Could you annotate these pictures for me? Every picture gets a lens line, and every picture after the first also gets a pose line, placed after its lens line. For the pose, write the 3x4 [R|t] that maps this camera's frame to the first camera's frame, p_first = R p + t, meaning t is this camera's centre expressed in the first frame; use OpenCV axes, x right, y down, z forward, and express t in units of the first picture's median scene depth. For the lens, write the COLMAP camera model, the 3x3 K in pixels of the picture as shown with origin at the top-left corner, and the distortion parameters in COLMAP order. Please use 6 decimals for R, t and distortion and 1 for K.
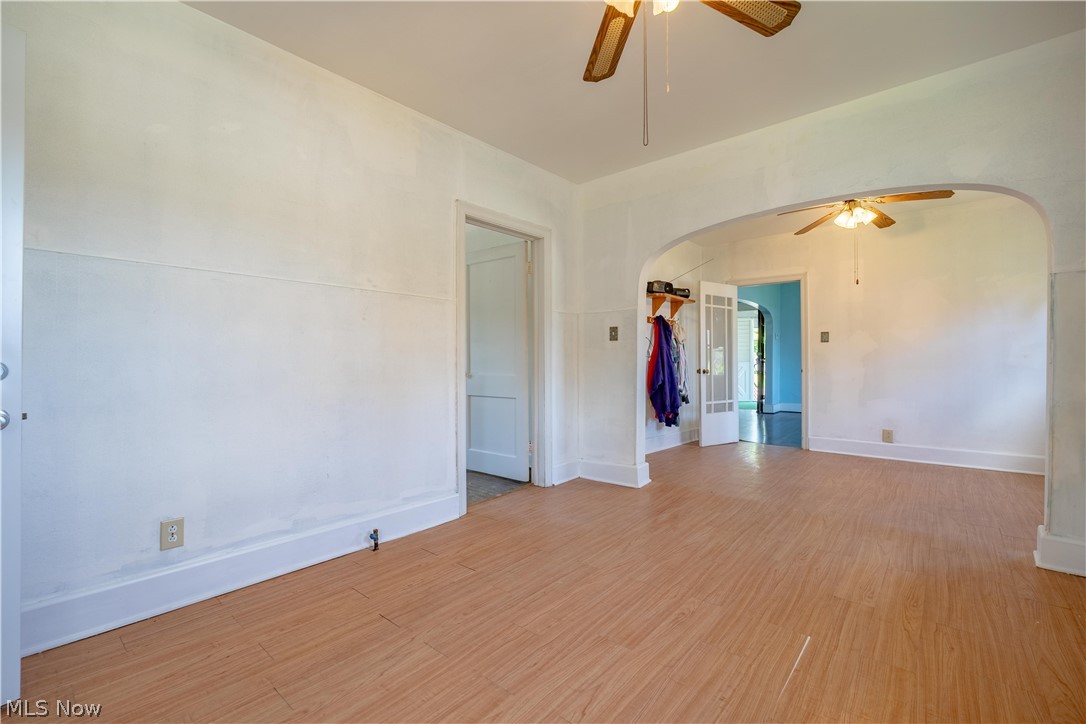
lens RADIAL K [[472.8, 0, 541.3], [0, 472.8, 363.0], [0, 0, 1]] dist [-0.003583, -0.000441]
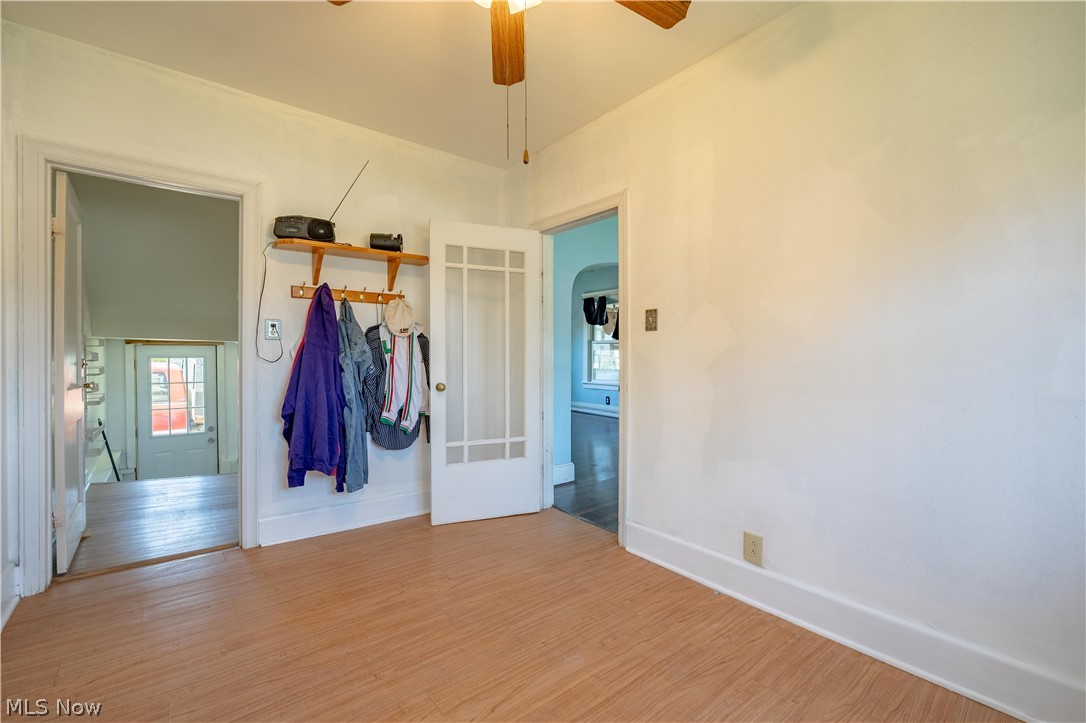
lens RADIAL K [[473.6, 0, 541.7], [0, 473.6, 362.1], [0, 0, 1]] dist [-0.004836, -0.000448]
pose [[0.982248, 0.002063, -0.187575, 1.295461], [0.000224, 0.999926, 0.012168, -0.039528], [0.187586, -0.011994, 0.982175, 1.129259]]
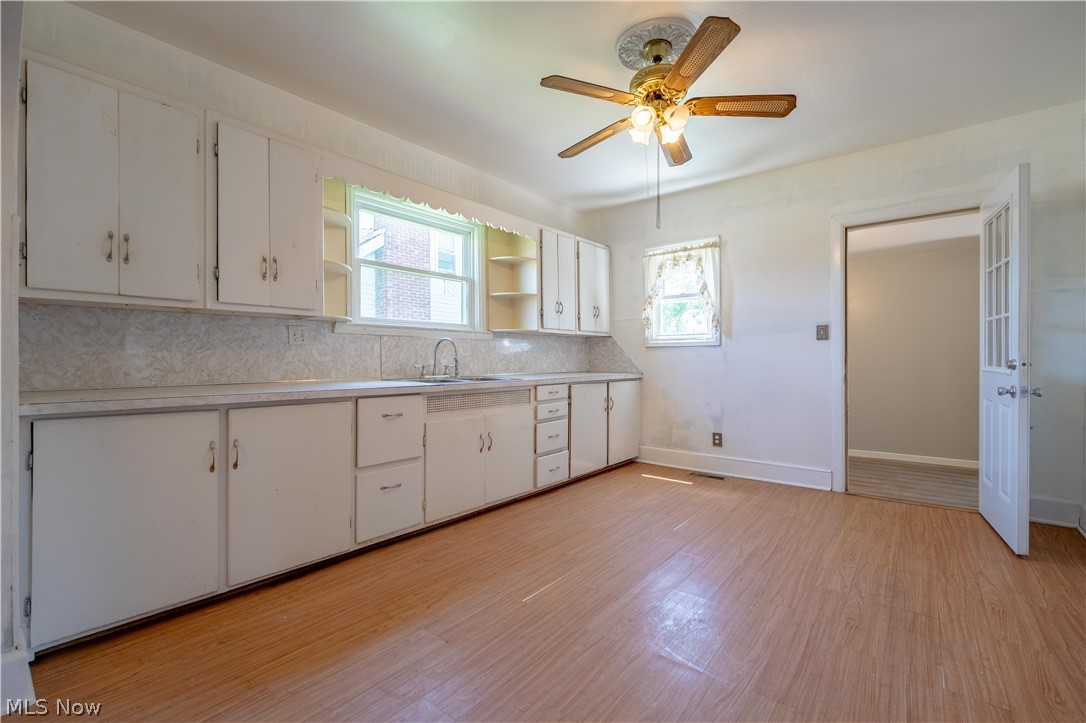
lens RADIAL K [[472.8, 0, 541.3], [0, 472.8, 362.5], [0, 0, 1]] dist [-0.003583, -0.000441]
pose [[-0.999292, 0.003734, -0.037449, 0.411366], [0.003526, 0.999978, 0.005612, -0.004028], [0.037469, 0.005476, -0.999283, 1.561964]]
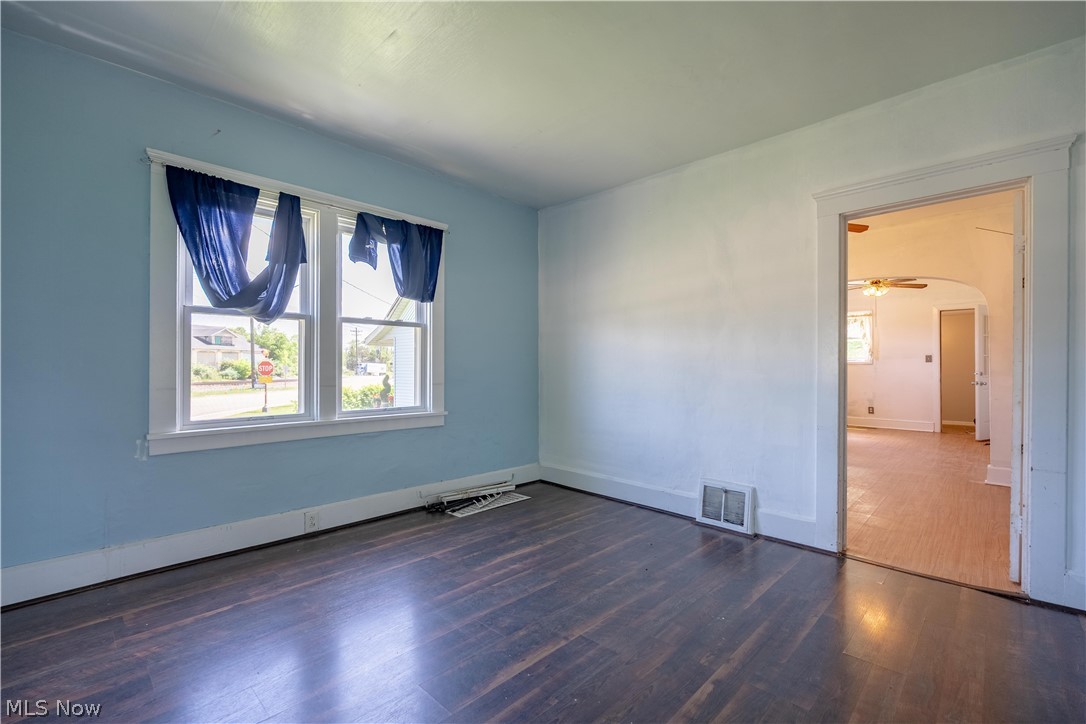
lens RADIAL K [[472.8, 0, 541.3], [0, 472.8, 363.0], [0, 0, 1]] dist [-0.003583, -0.000441]
pose [[-0.998264, 0.000893, 0.058899, 1.963714], [0.000552, 0.999983, -0.005794, -0.042647], [-0.058904, -0.005752, -0.998247, 3.529819]]
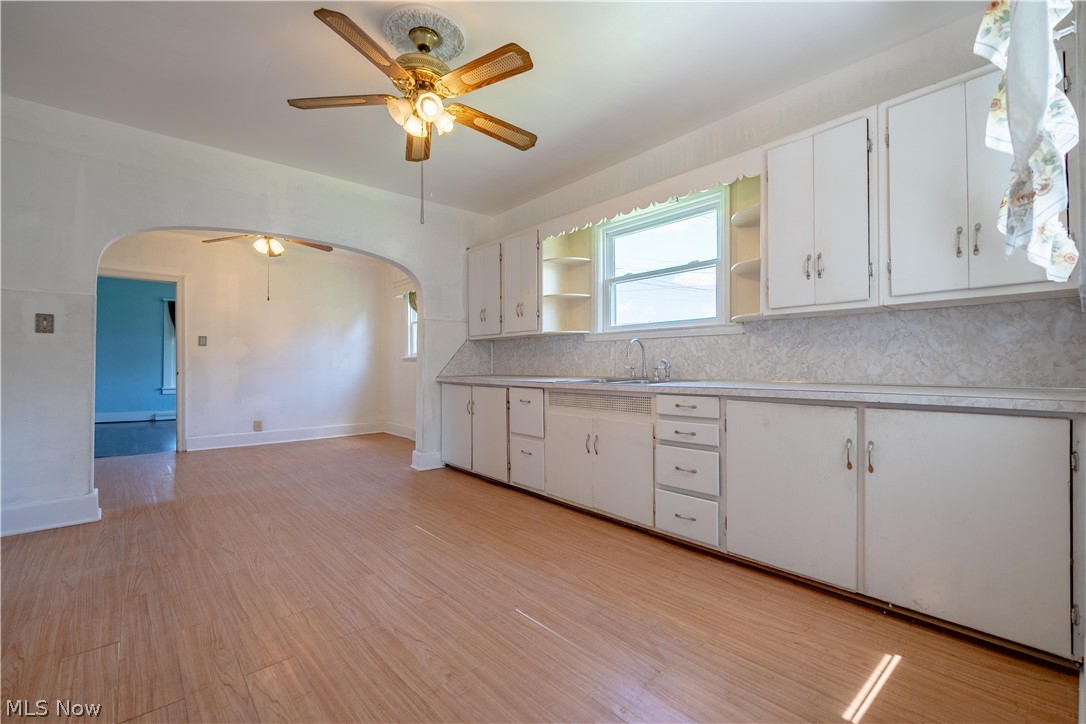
lens RADIAL K [[472.8, 0, 541.3], [0, 472.8, 363.0], [0, 0, 1]] dist [-0.003583, -0.000441]
pose [[0.135306, 0.008851, 0.990764, -0.759288], [0.001852, 0.999956, -0.009186, 0.012223], [-0.990802, 0.003078, 0.135283, 0.238437]]
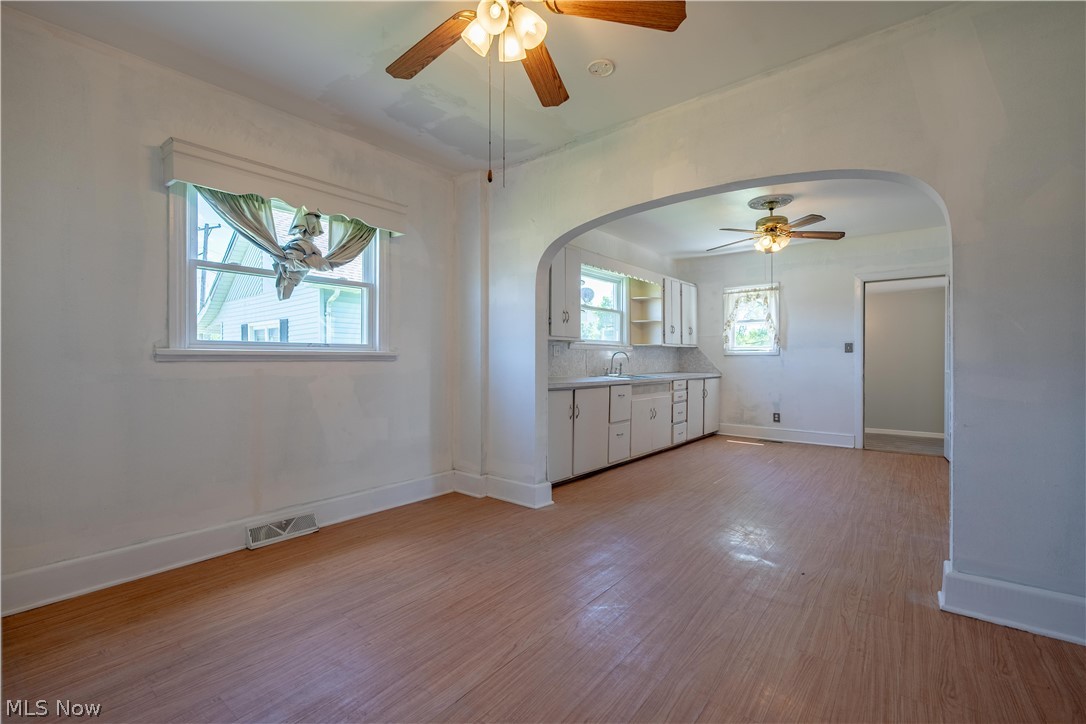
lens RADIAL K [[475.6, 0, 543.0], [0, 475.6, 362.0], [0, 0, 1]] dist [-0.003667, -0.000469]
pose [[-0.999112, -0.000976, -0.042130, 1.111160], [-0.001193, 0.999986, 0.005121, -0.028214], [0.042124, 0.005167, -0.999099, 2.430985]]
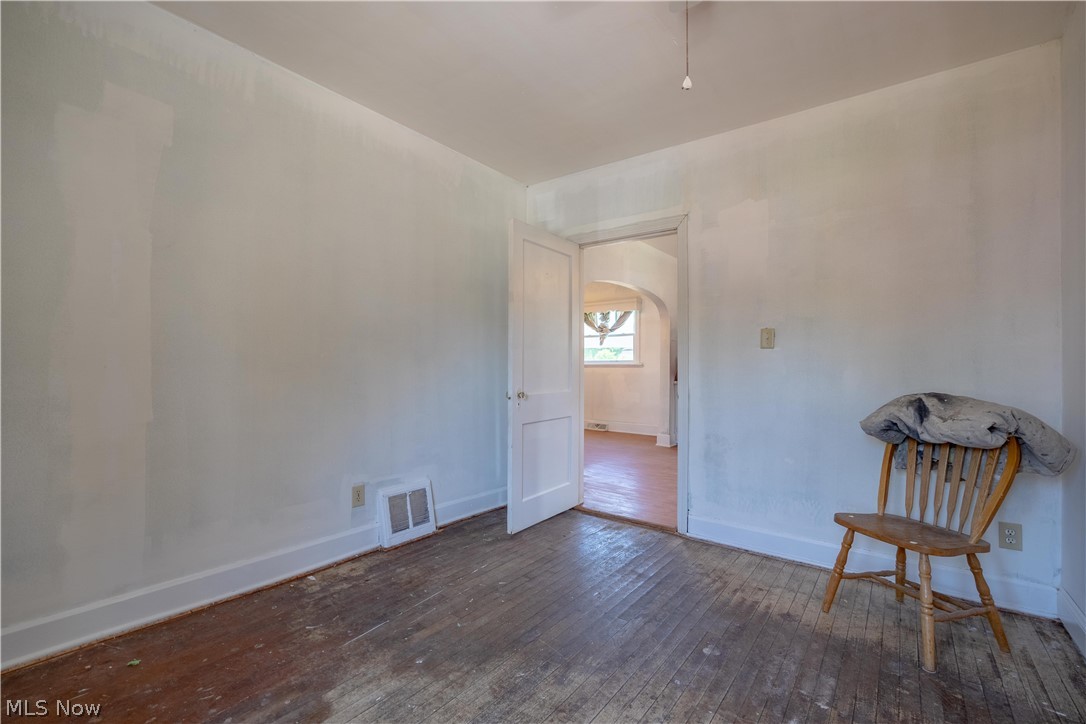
lens RADIAL K [[472.8, 0, 541.3], [0, 472.8, 363.0], [0, 0, 1]] dist [-0.003583, -0.000441]
pose [[-0.070380, 0.005955, 0.997502, -1.575100], [-0.001689, 0.999980, -0.006089, -0.033235], [-0.997519, -0.002114, -0.070368, 1.856396]]
